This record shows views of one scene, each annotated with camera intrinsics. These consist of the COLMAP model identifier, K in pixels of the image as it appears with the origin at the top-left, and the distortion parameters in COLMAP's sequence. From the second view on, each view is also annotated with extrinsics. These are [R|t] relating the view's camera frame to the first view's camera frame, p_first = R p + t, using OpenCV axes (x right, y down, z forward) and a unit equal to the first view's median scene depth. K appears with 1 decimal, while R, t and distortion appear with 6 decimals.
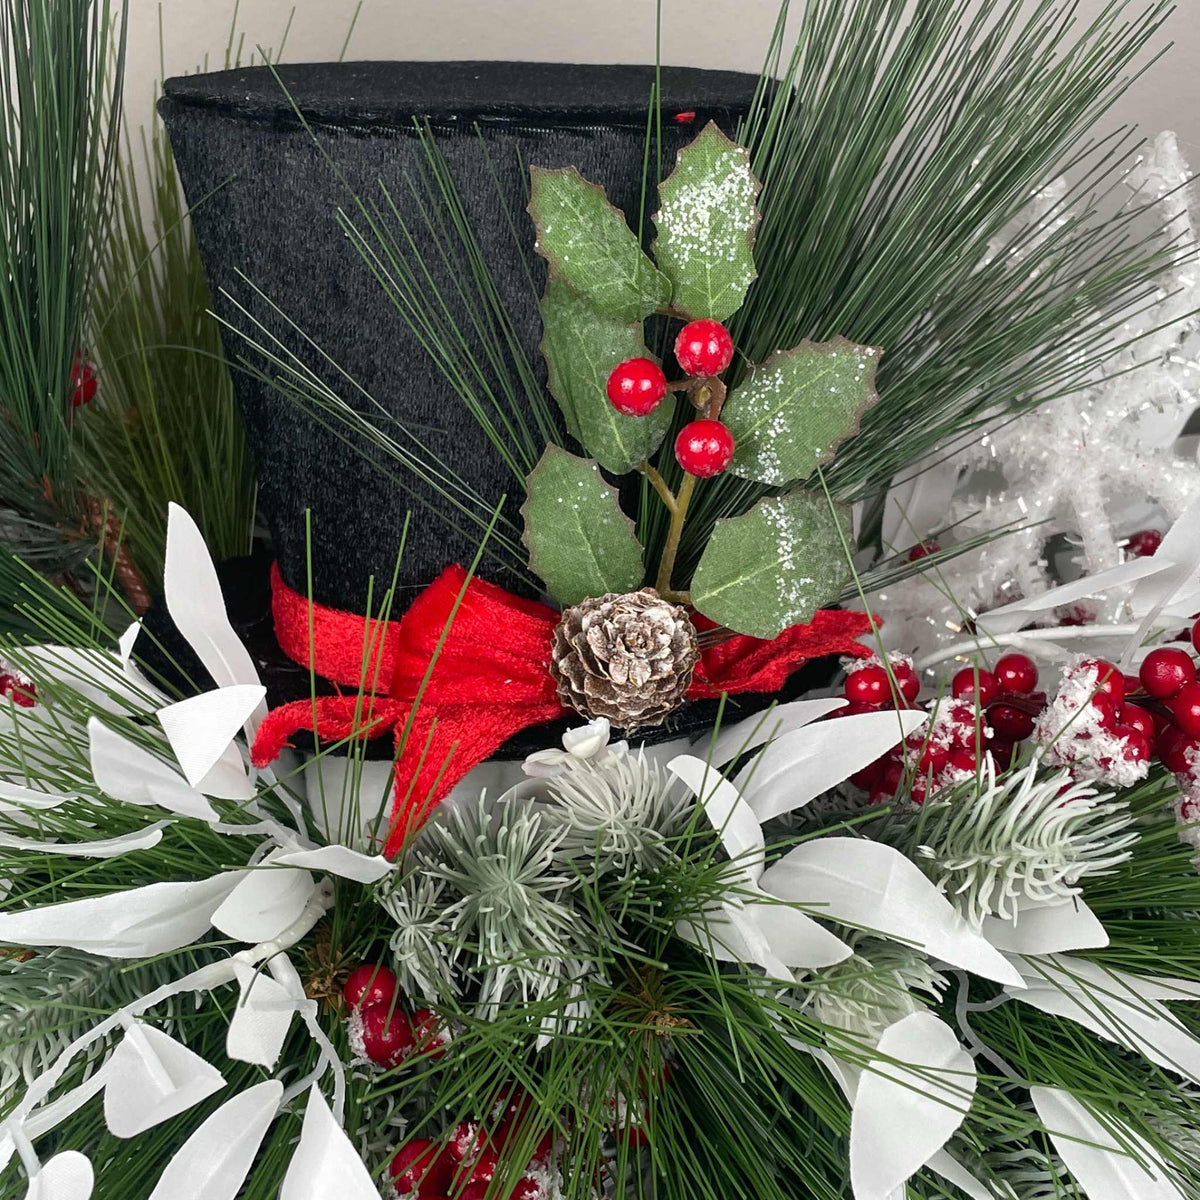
lens RADIAL K [[1886.8, 0, 672.1], [0, 1886.8, 615.6], [0, 0, 1]] dist [0.120808, -0.274086]
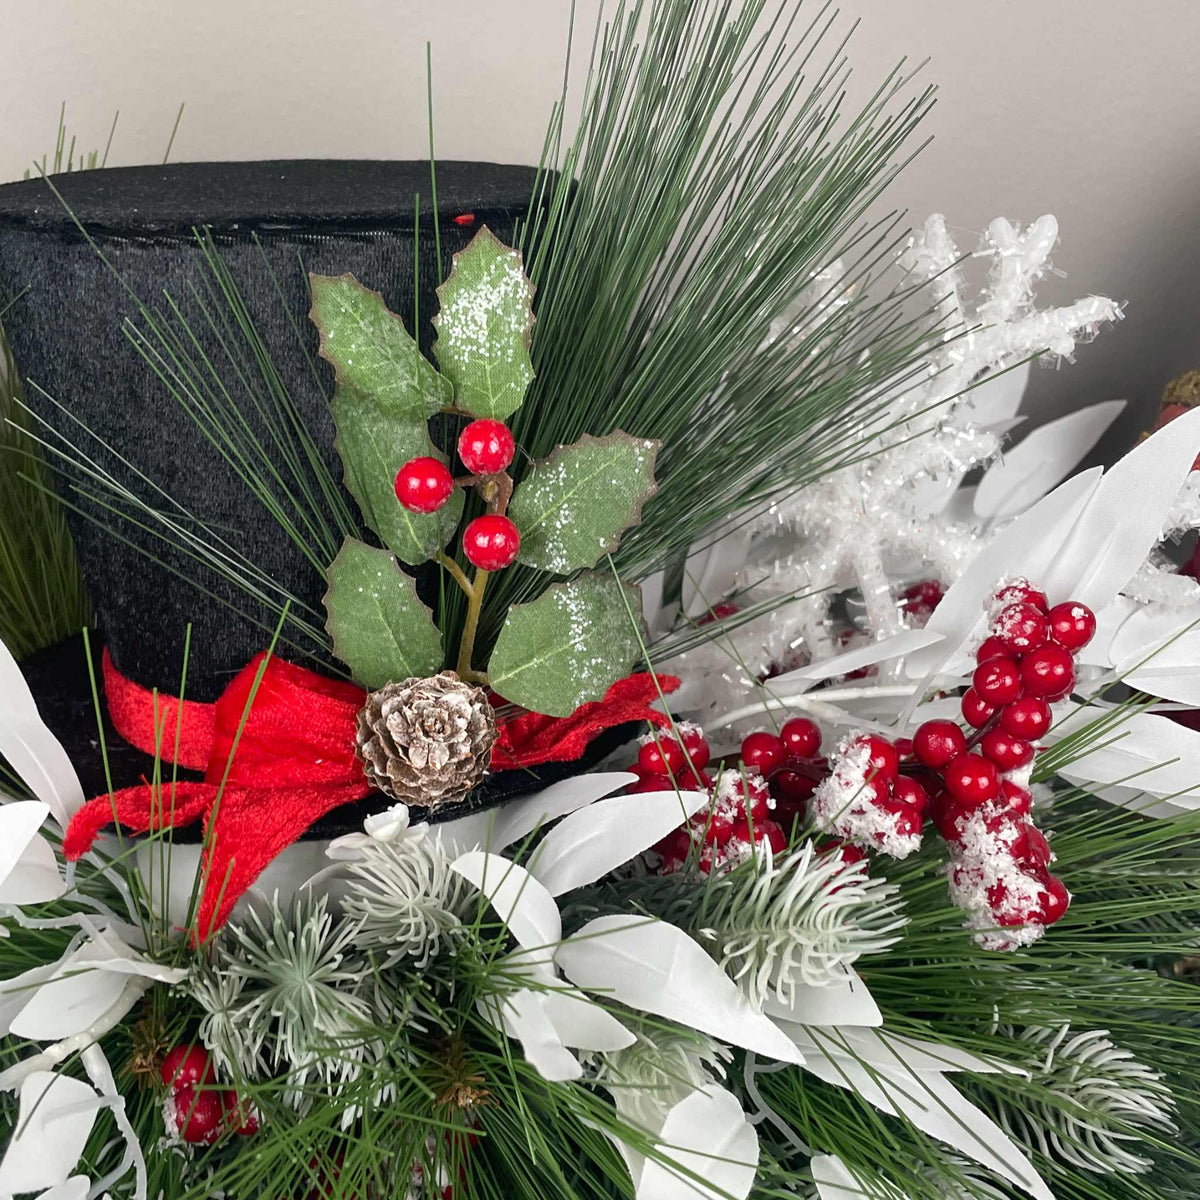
lens RADIAL K [[1591.0, 0, 575.9], [0, 1591.0, 666.2], [0, 0, 1]] dist [0.129414, -0.352277]
pose [[0.999535, -0.027720, 0.012711, 0.049302], [0.027187, 0.998815, 0.040365, -0.053226], [-0.013815, -0.040000, 0.999104, 0.118350]]
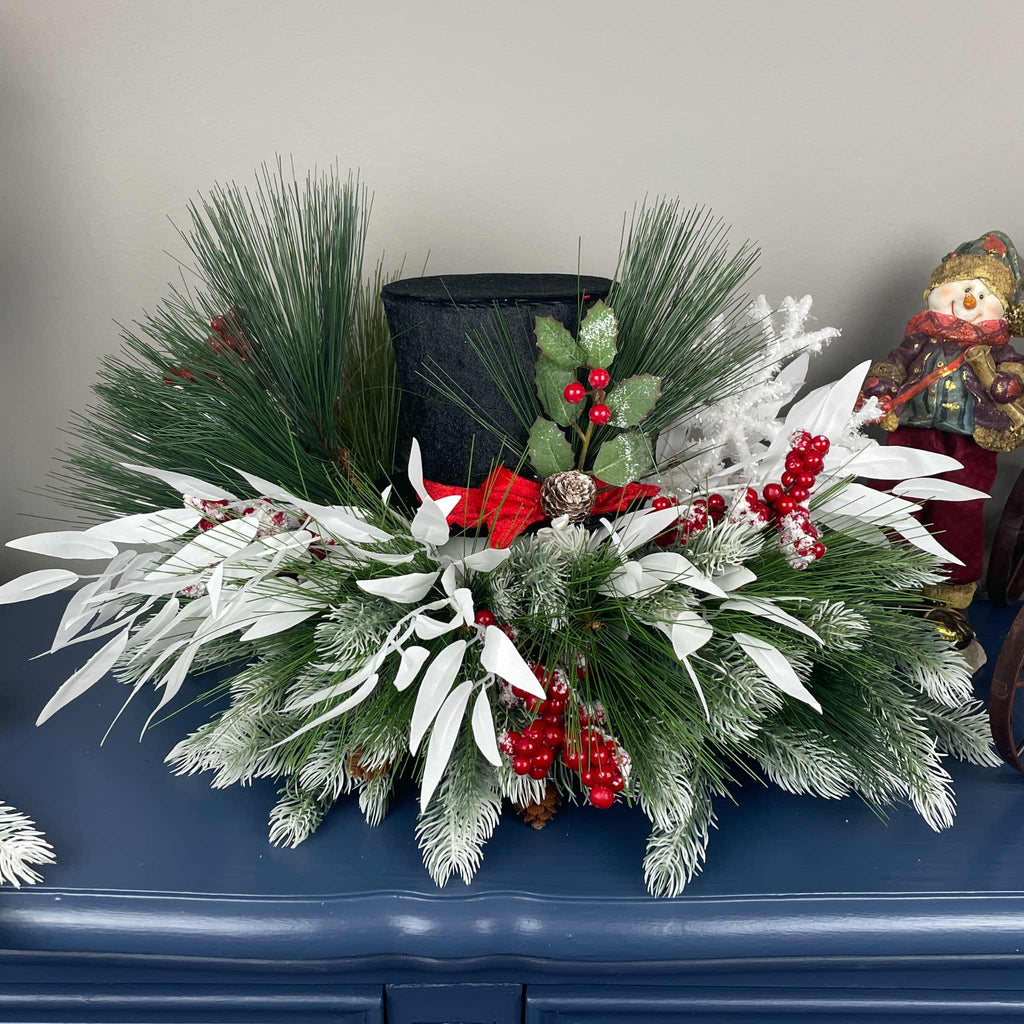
lens RADIAL K [[1239.4, 0, 492.5], [0, 1239.4, 419.4], [0, 0, 1]] dist [0.095159, -0.073110]
pose [[0.999316, -0.027668, 0.024536, -0.178083], [0.030690, 0.990663, -0.132838, 0.148724], [-0.020632, 0.133500, 0.990834, -0.758972]]
